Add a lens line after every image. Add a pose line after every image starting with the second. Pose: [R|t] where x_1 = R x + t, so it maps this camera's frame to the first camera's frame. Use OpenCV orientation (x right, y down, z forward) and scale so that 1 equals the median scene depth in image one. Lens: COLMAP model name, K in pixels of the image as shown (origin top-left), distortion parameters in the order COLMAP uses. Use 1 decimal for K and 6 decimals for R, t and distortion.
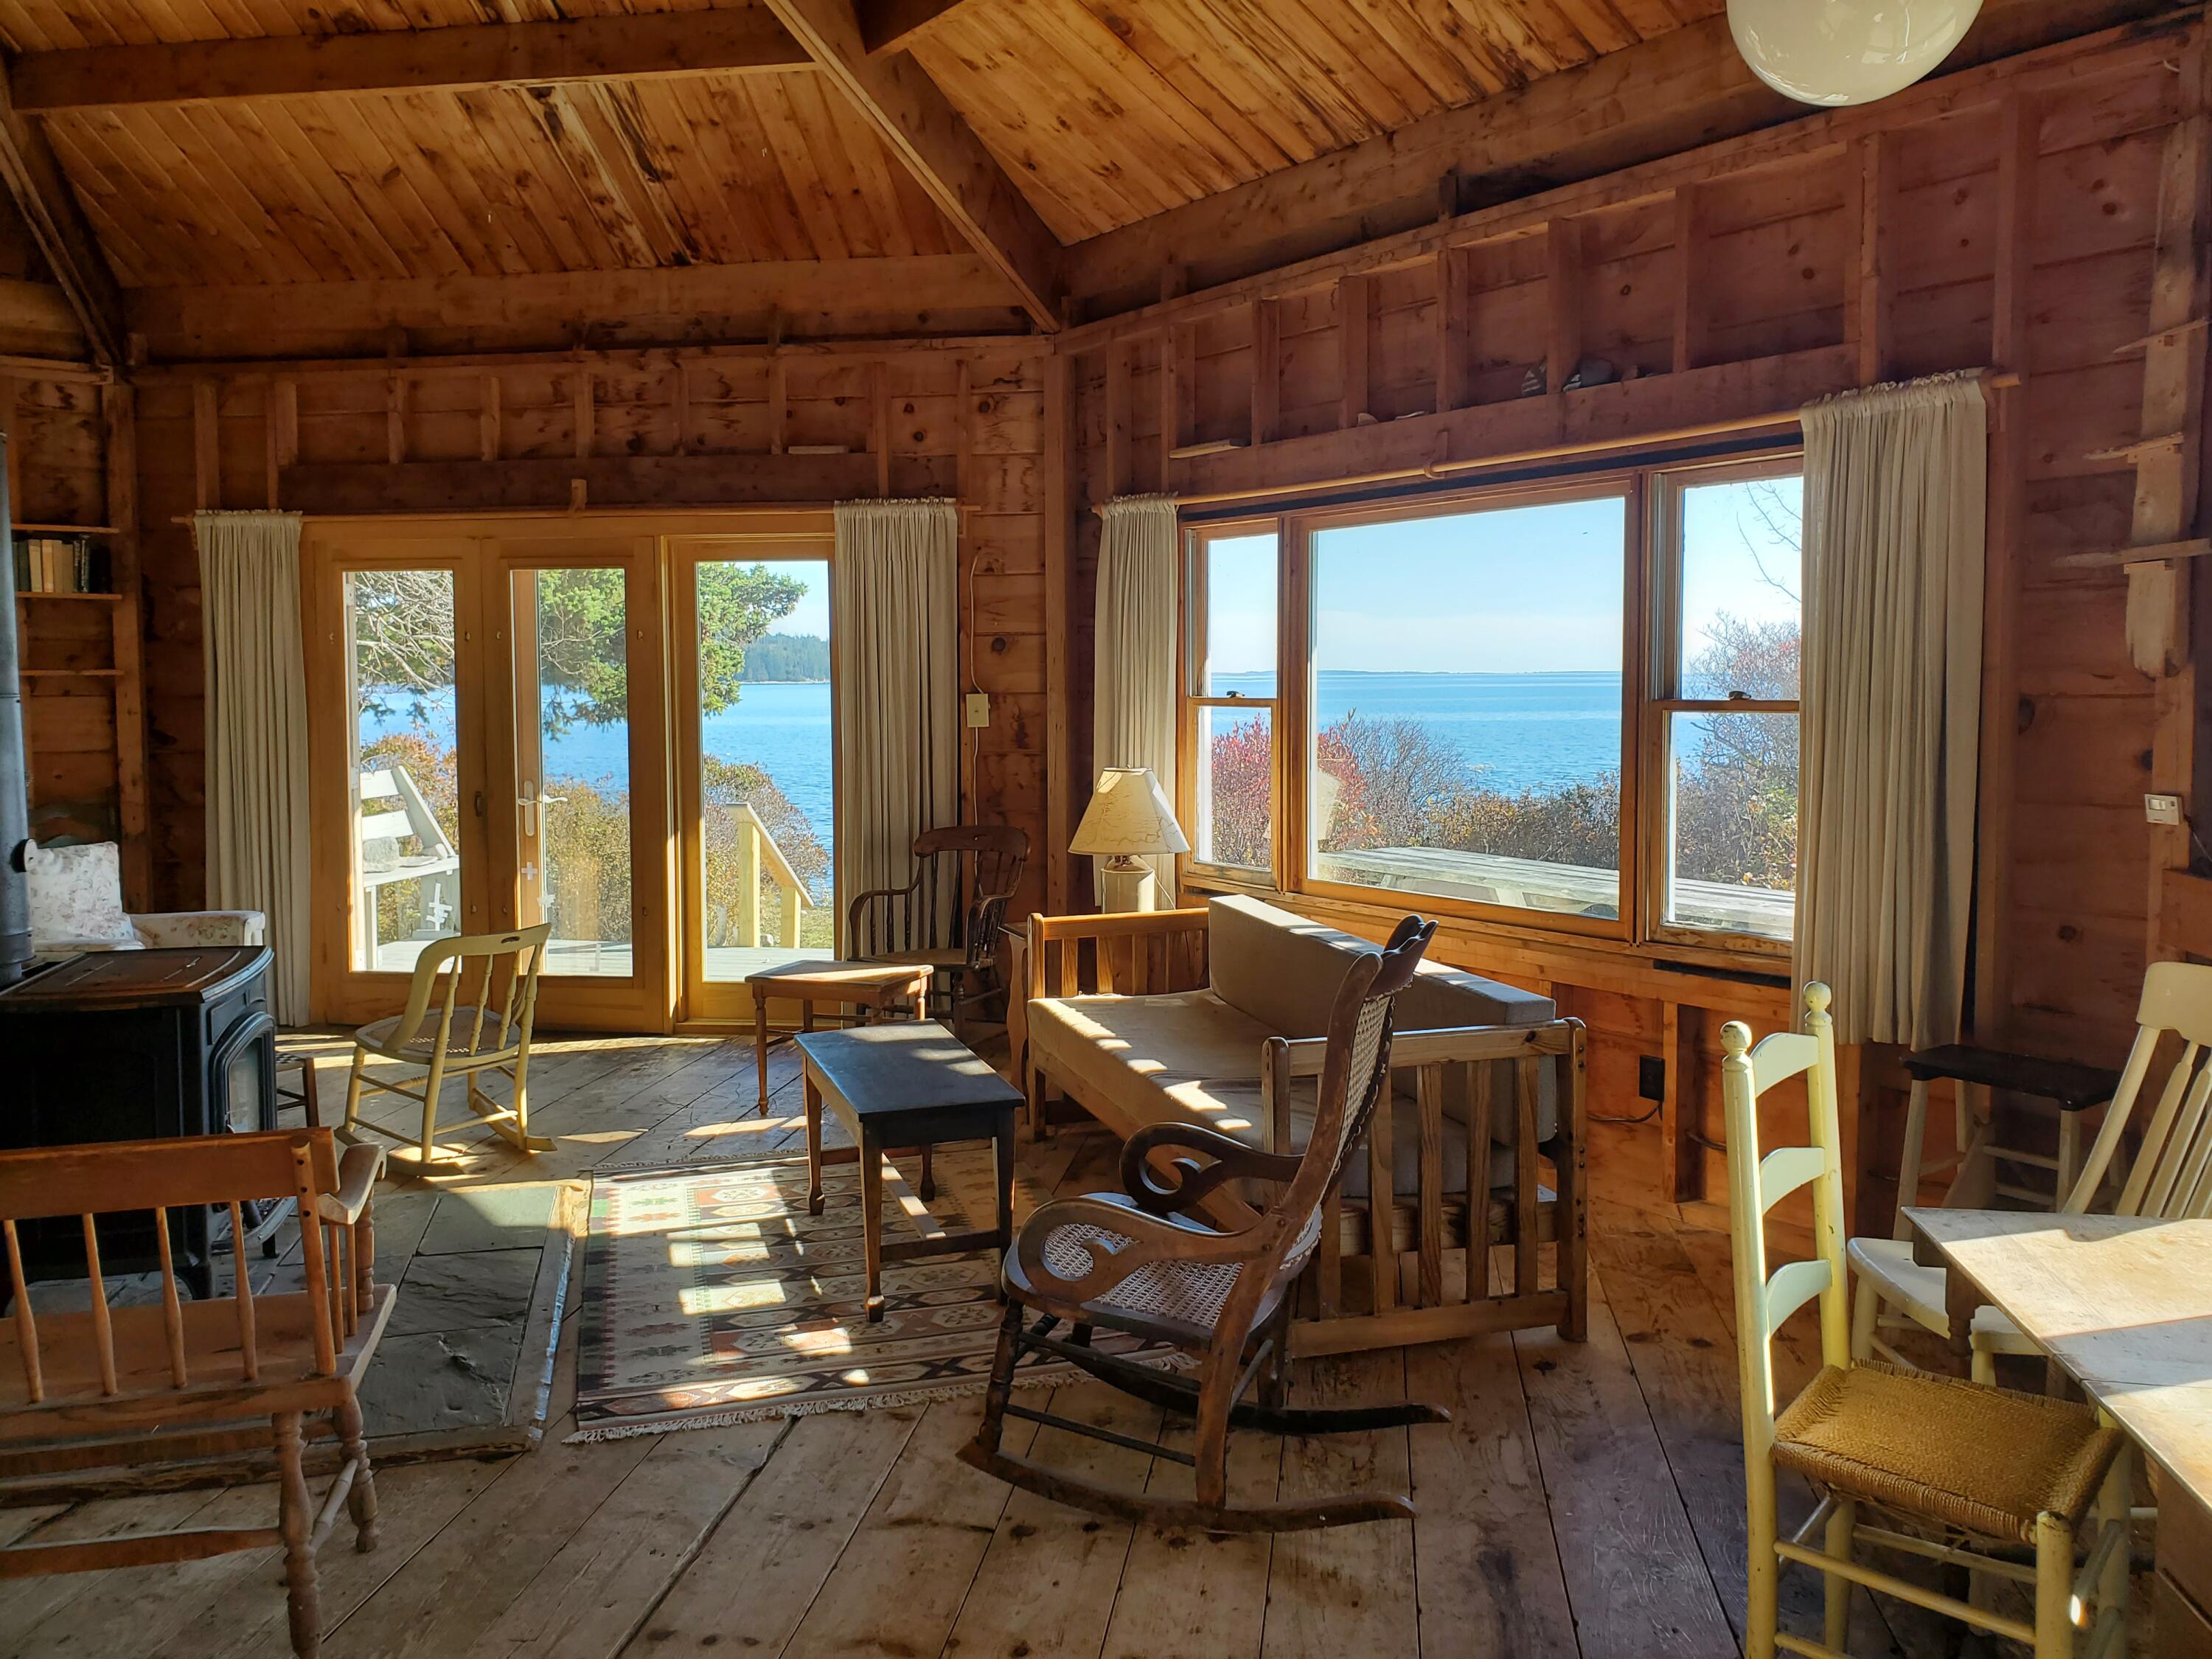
lens RADIAL K [[1693.3, 0, 1104.5], [0, 1693.3, 821.8], [0, 0, 1]] dist [-0.004811, -0.002322]
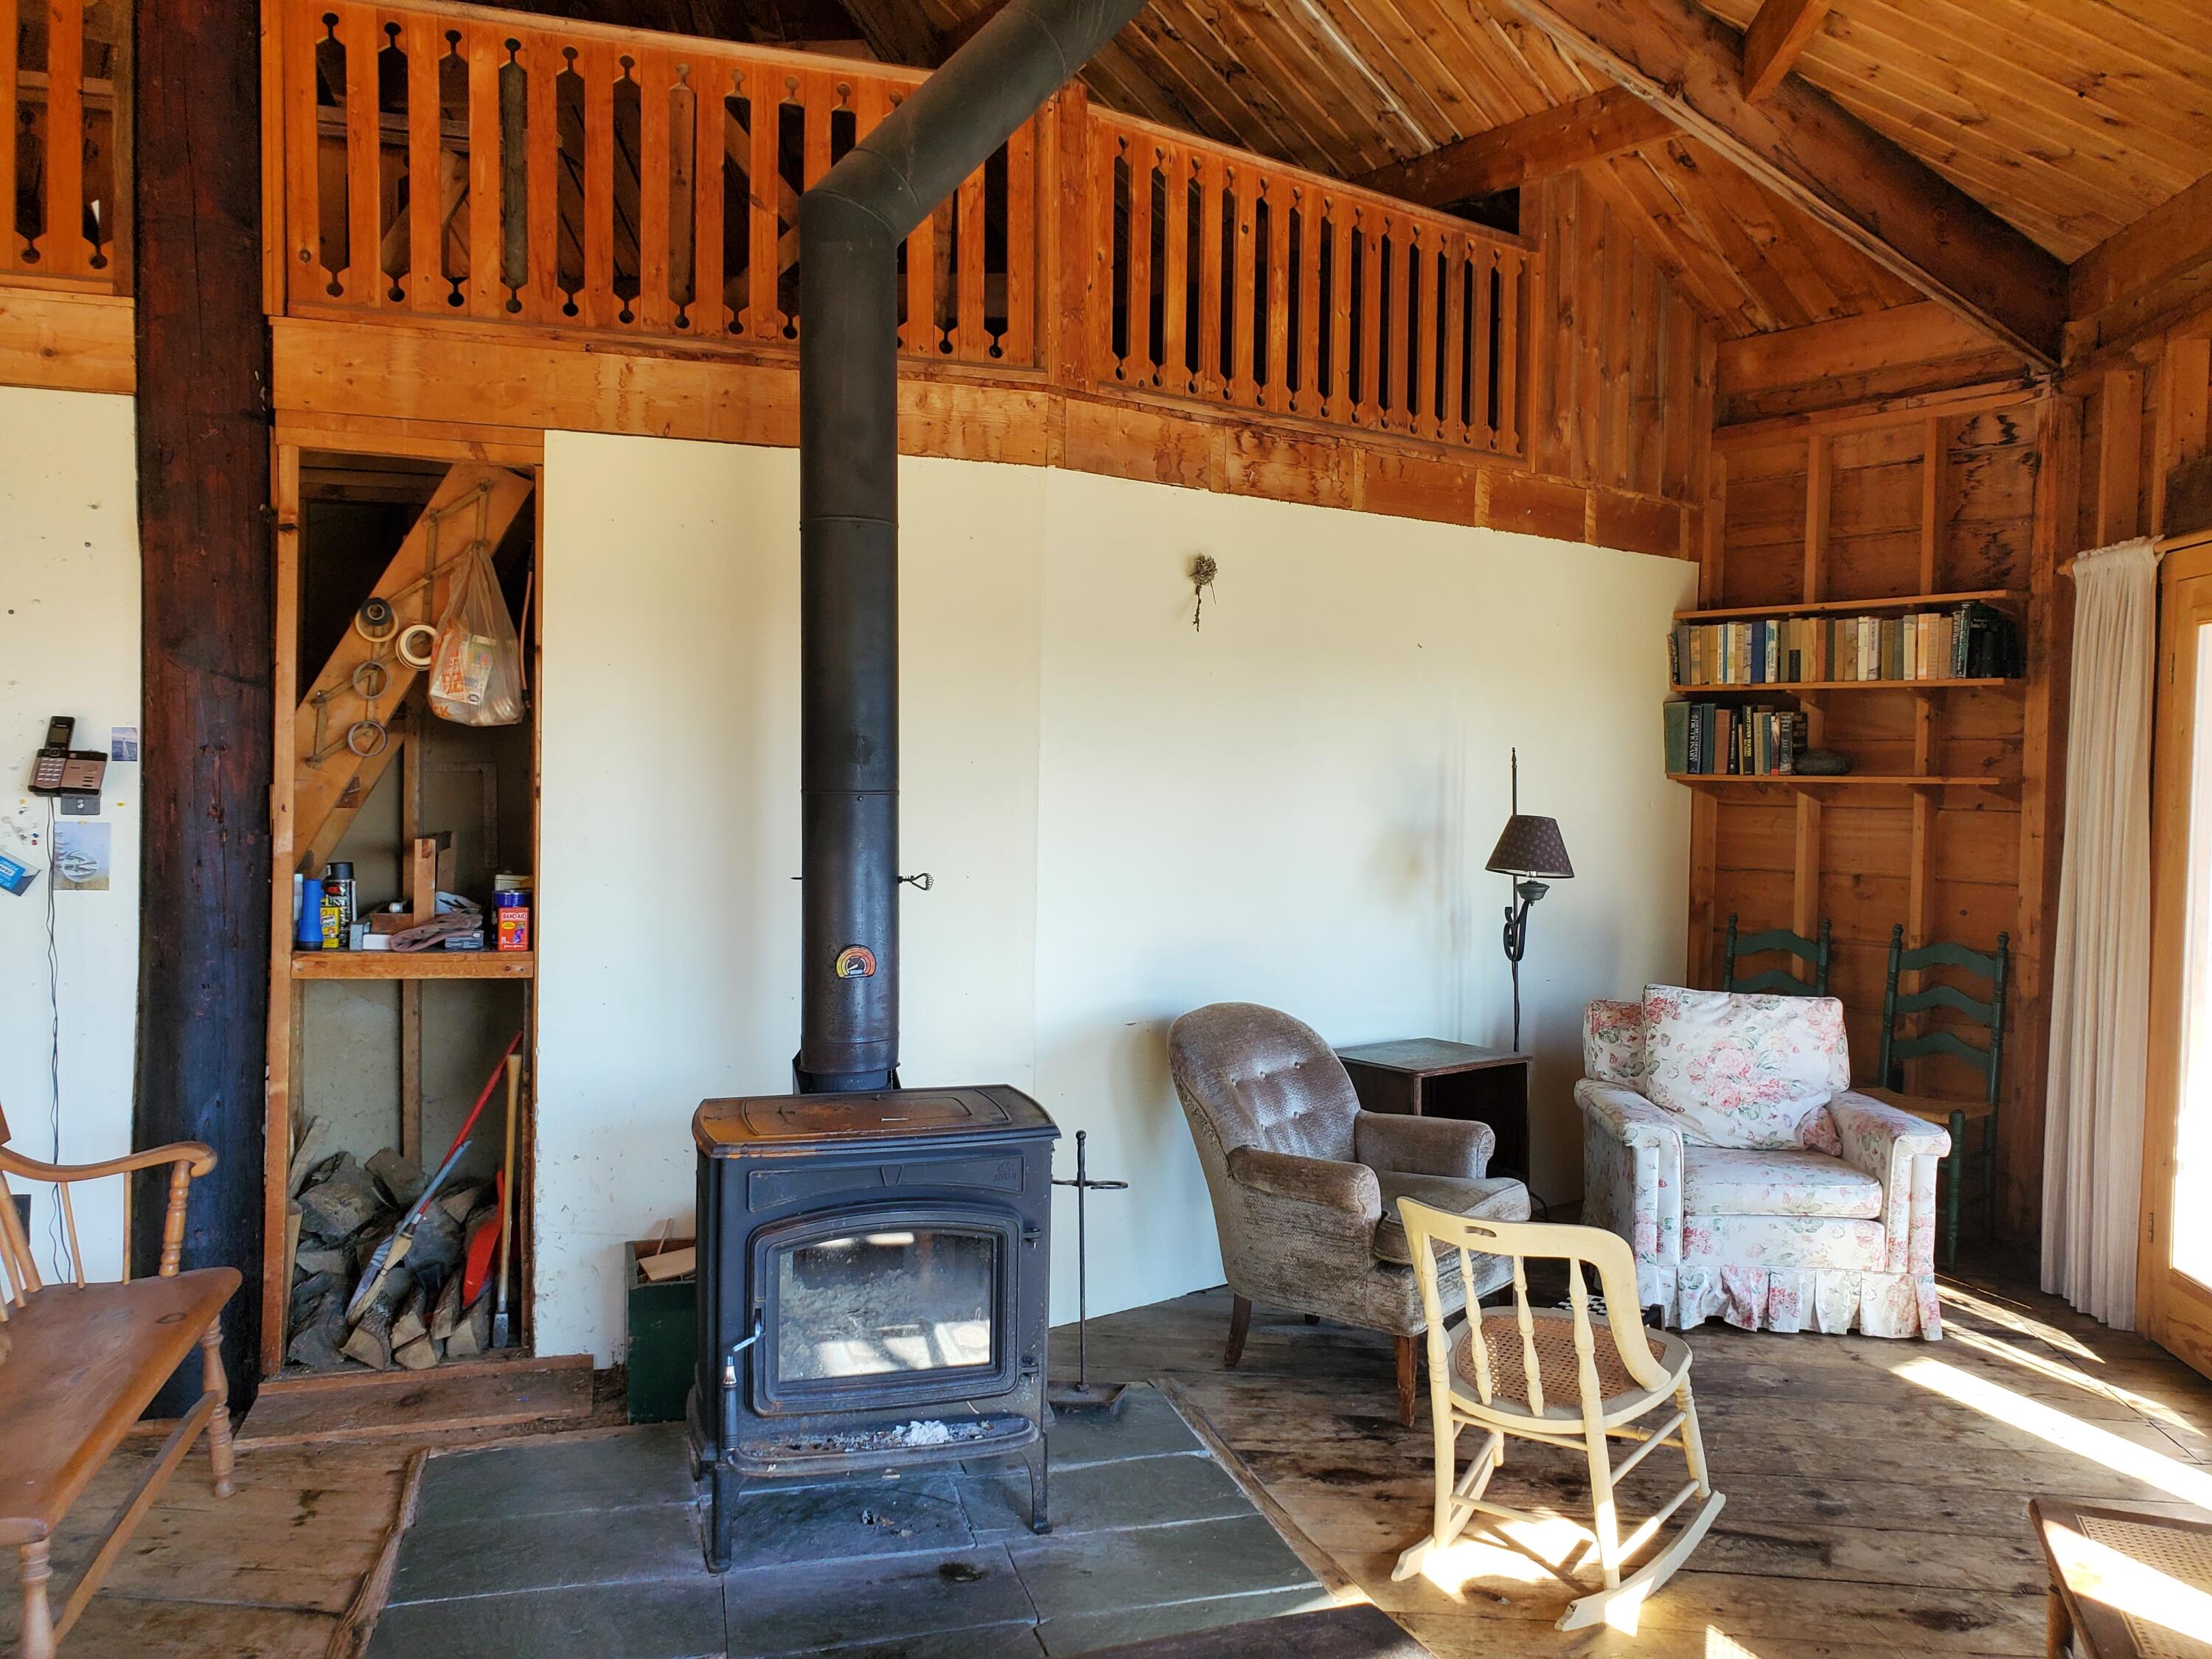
lens RADIAL K [[1693.3, 0, 1106.8], [0, 1693.3, 832.2], [0, 0, 1]] dist [-0.004811, -0.002322]
pose [[0.028825, 0.038661, -0.998837, 0.157253], [-0.102779, 0.994070, 0.035511, -0.052011], [0.994286, 0.101636, 0.032628, 0.584920]]
